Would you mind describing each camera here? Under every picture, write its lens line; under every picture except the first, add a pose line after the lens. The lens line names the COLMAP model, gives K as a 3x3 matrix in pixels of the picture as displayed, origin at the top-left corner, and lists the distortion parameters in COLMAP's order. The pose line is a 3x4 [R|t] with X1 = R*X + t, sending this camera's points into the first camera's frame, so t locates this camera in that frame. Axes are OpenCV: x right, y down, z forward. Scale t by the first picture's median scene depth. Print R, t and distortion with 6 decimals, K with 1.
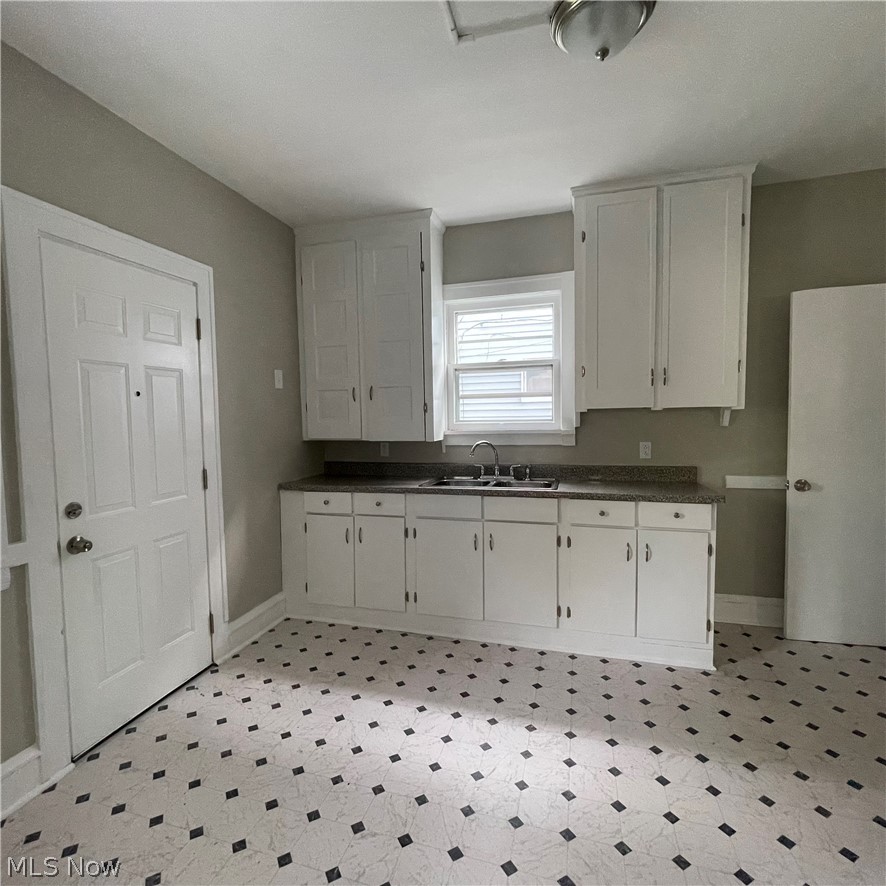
lens RADIAL K [[478.2, 0, 435.2], [0, 478.2, 442.3], [0, 0, 1]] dist [0.005683, 0.000561]
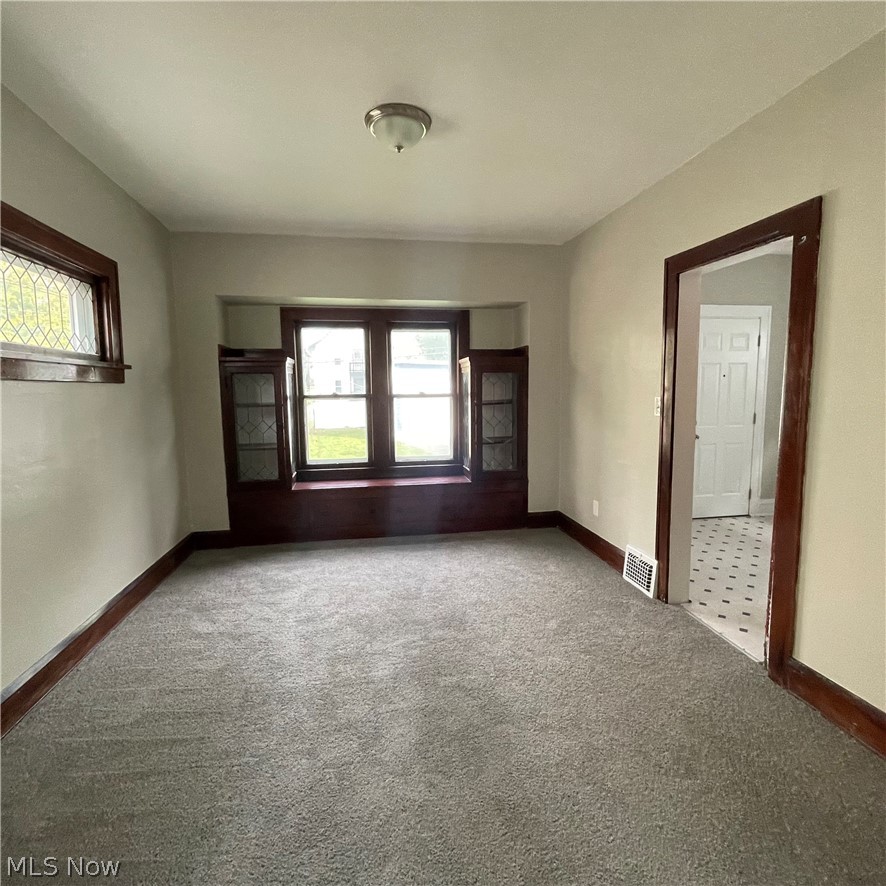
lens RADIAL K [[478.2, 0, 436.4], [0, 478.2, 436.9], [0, 0, 1]] dist [0.005683, 0.000561]
pose [[0.450443, 0.106944, -0.886377, 0.680468], [-0.051650, 0.994259, 0.093712, 0.038152], [0.891310, 0.003569, 0.453381, -1.044188]]
